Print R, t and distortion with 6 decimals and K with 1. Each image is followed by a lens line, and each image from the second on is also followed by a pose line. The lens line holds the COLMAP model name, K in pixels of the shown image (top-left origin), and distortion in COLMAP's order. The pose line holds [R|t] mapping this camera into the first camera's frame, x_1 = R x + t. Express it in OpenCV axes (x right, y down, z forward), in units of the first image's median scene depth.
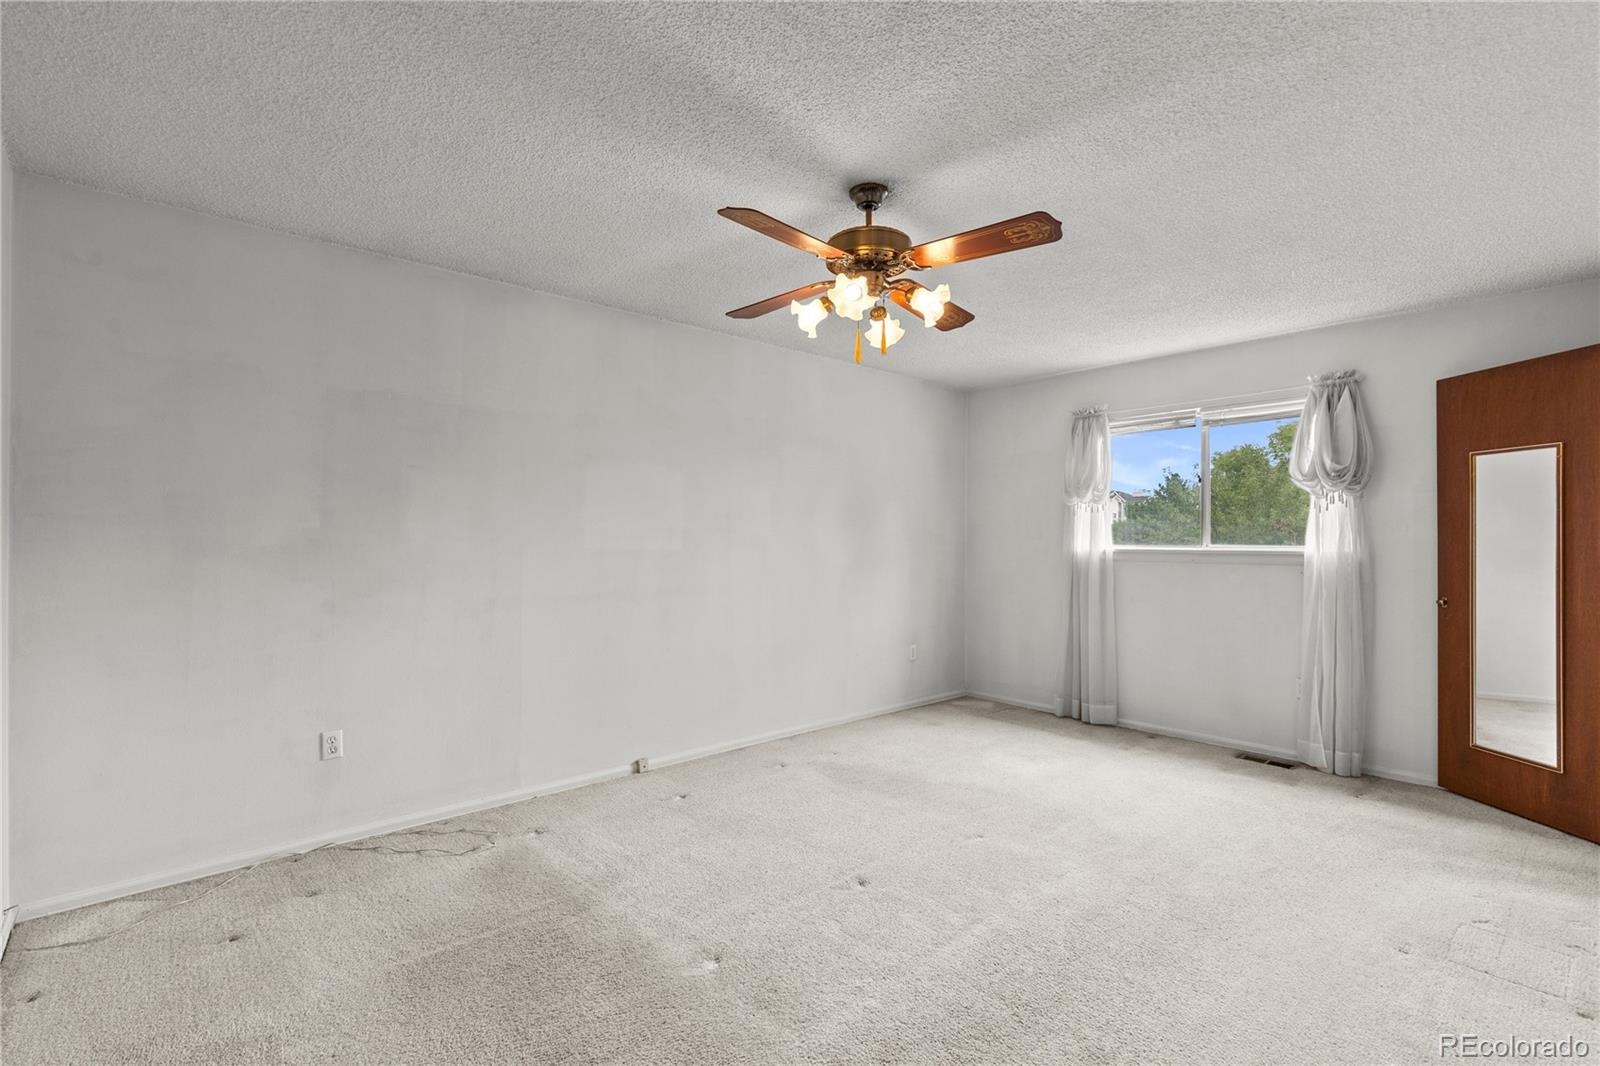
lens RADIAL K [[722.5, 0, 795.8], [0, 722.5, 541.4], [0, 0, 1]] dist [0.004055, -0.000934]
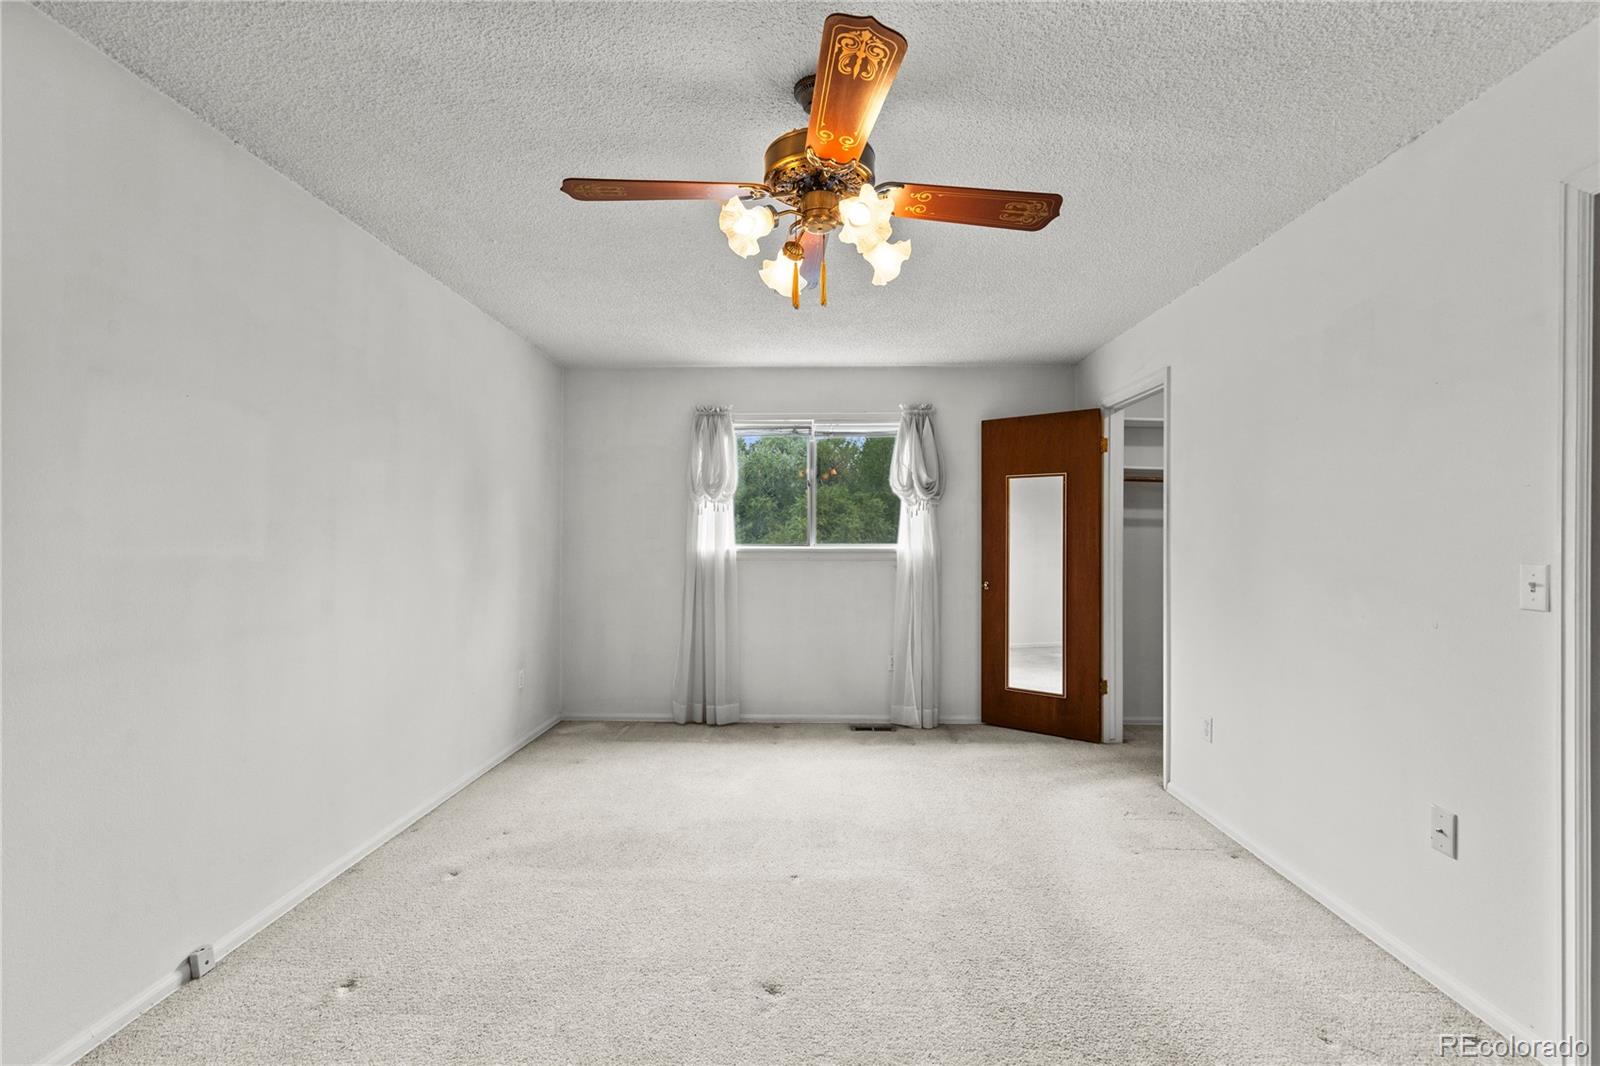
lens RADIAL K [[722.5, 0, 795.8], [0, 722.5, 541.4], [0, 0, 1]] dist [0.004055, -0.000934]
pose [[0.682949, -0.003772, 0.730456, -0.300531], [0.002022, 0.999993, 0.003273, -0.003187], [-0.730463, -0.000758, 0.682952, 0.307371]]
